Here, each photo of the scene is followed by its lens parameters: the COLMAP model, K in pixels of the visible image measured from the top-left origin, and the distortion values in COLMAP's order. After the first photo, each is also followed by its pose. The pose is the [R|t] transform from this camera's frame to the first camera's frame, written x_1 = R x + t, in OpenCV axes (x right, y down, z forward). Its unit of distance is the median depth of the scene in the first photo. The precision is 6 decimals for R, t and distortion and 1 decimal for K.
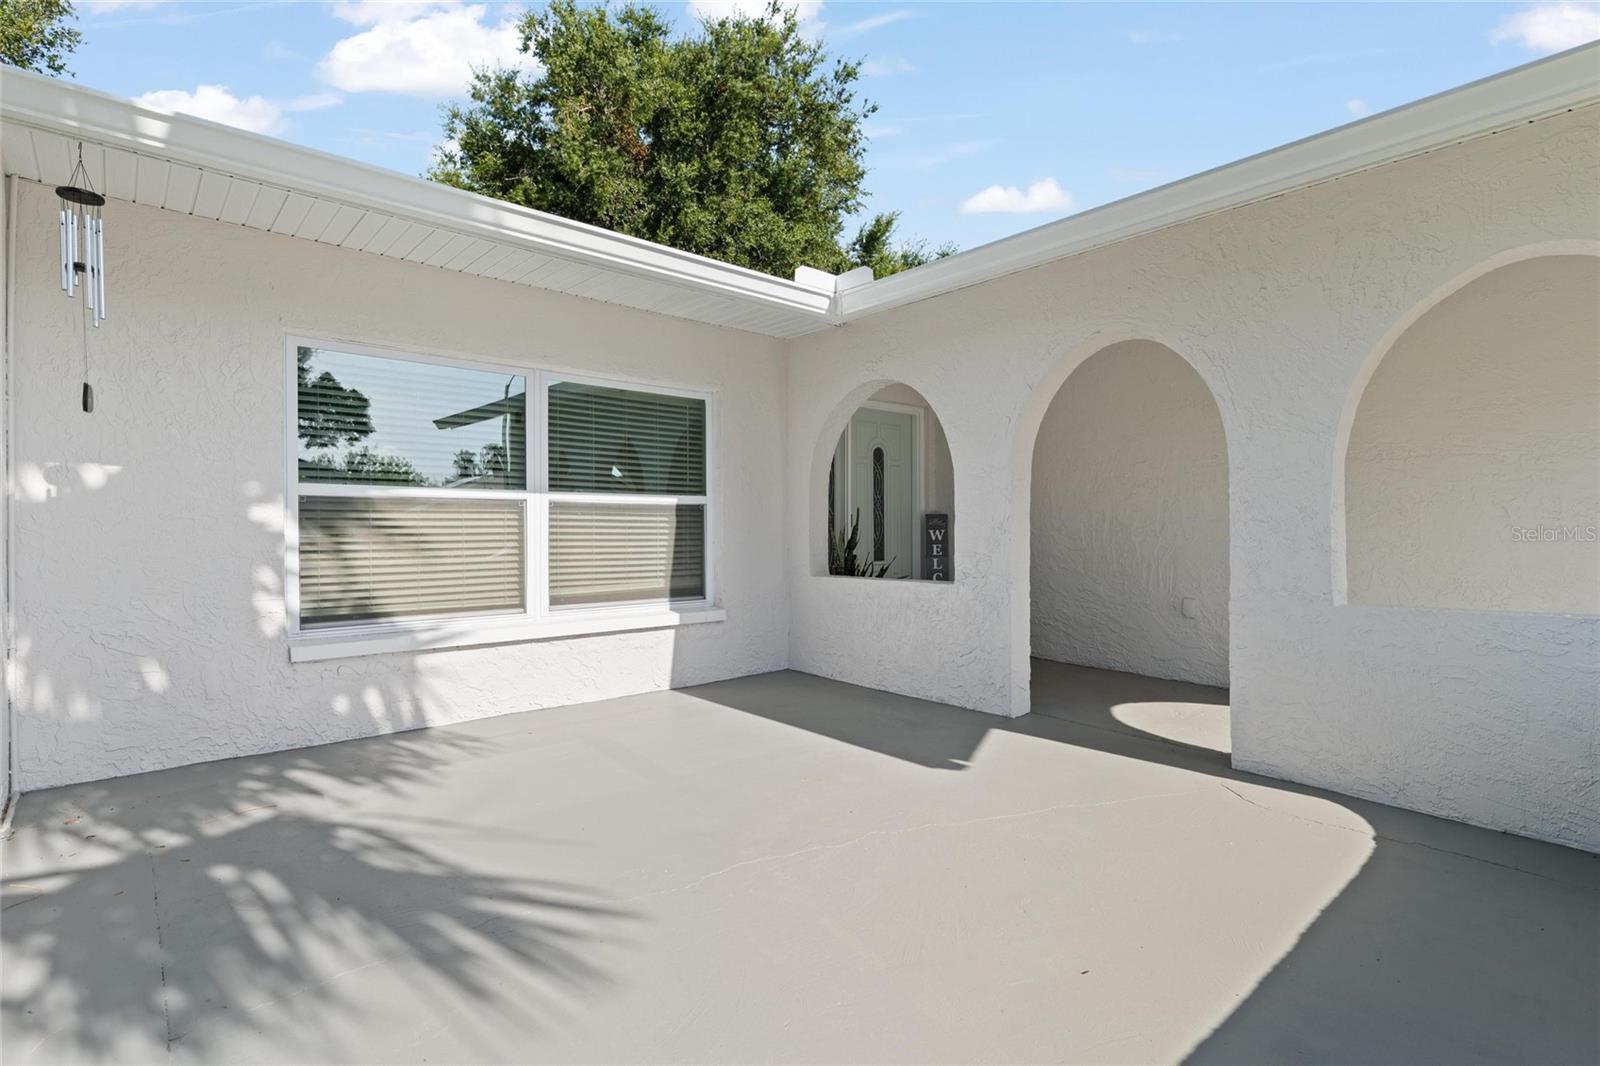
lens RADIAL K [[772.1, 0, 792.4], [0, 772.1, 529.0], [0, 0, 1]] dist [-0.003434, -0.000435]
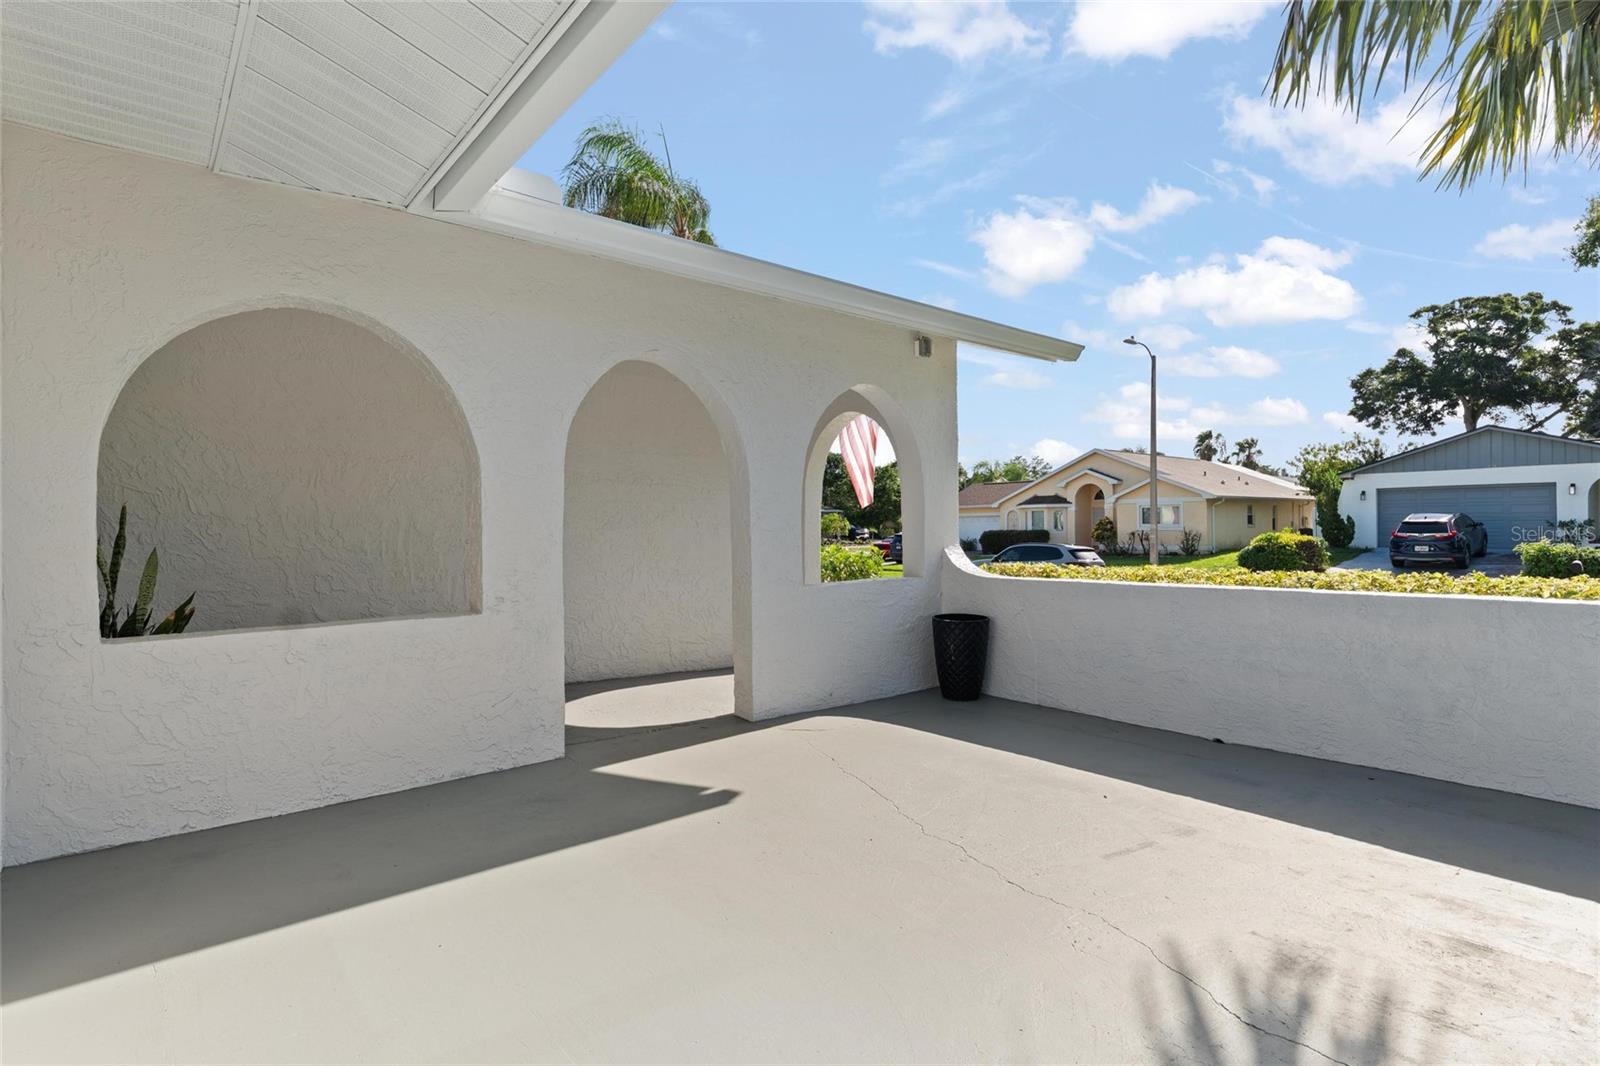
lens RADIAL K [[772.1, 0, 792.4], [0, 772.1, 529.0], [0, 0, 1]] dist [-0.003434, -0.000435]
pose [[0.011250, -0.001756, 0.999935, -0.627613], [0.007055, 0.999974, 0.001676, -0.013906], [-0.999912, 0.007036, 0.011262, 0.783428]]
